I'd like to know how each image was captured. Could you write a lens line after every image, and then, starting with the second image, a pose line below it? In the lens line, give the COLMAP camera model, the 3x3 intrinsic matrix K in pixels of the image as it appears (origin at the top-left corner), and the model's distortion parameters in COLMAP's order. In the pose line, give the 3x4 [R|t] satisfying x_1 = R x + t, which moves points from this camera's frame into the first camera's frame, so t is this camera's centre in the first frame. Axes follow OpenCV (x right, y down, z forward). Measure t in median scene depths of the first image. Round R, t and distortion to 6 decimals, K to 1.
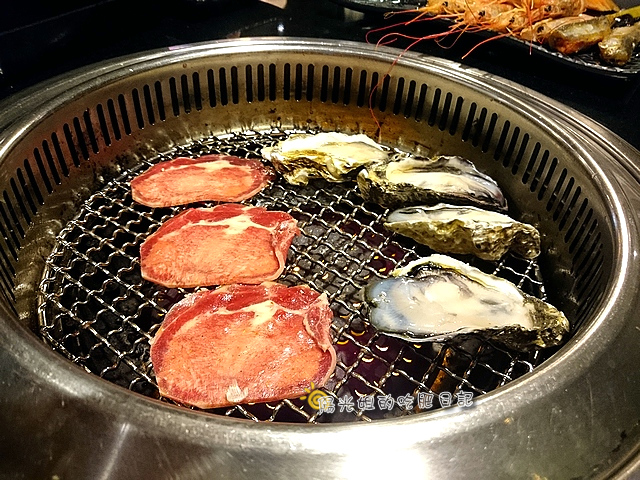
lens RADIAL K [[482.9, 0, 320.0], [0, 482.9, 240.0], [0, 0, 1]] dist [-0.041876, 0.009910]
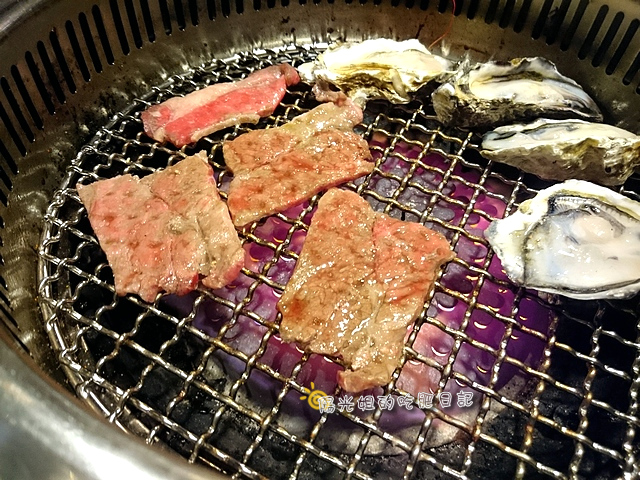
lens RADIAL K [[479.7, 0, 329.2], [0, 479.7, 243.3], [0, 0, 1]] dist [-0.031893, 0.006892]
pose [[0.990396, -0.113420, 0.079069, -0.172614], [0.100144, 0.982769, 0.155356, -0.030988], [-0.095327, -0.145946, 0.984689, 0.226908]]
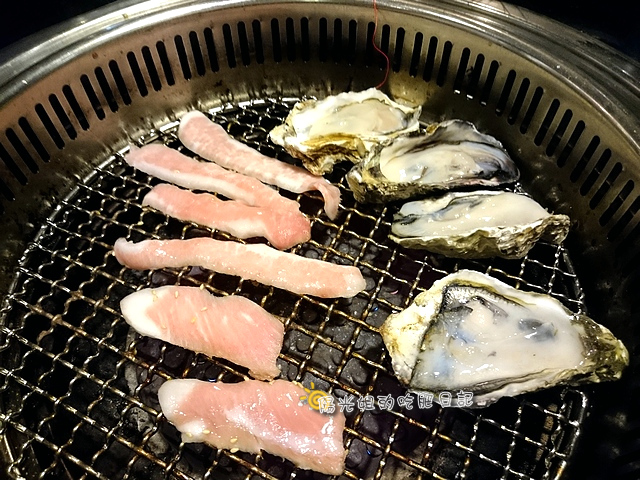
lens RADIAL K [[482.9, 0, 320.0], [0, 482.9, 240.0], [0, 0, 1]] dist [-0.041876, 0.009910]
pose [[0.983677, -0.172897, 0.049852, -0.024321], [0.159008, 0.964909, 0.208966, -0.203832], [-0.084233, -0.197628, 0.976651, 0.180473]]
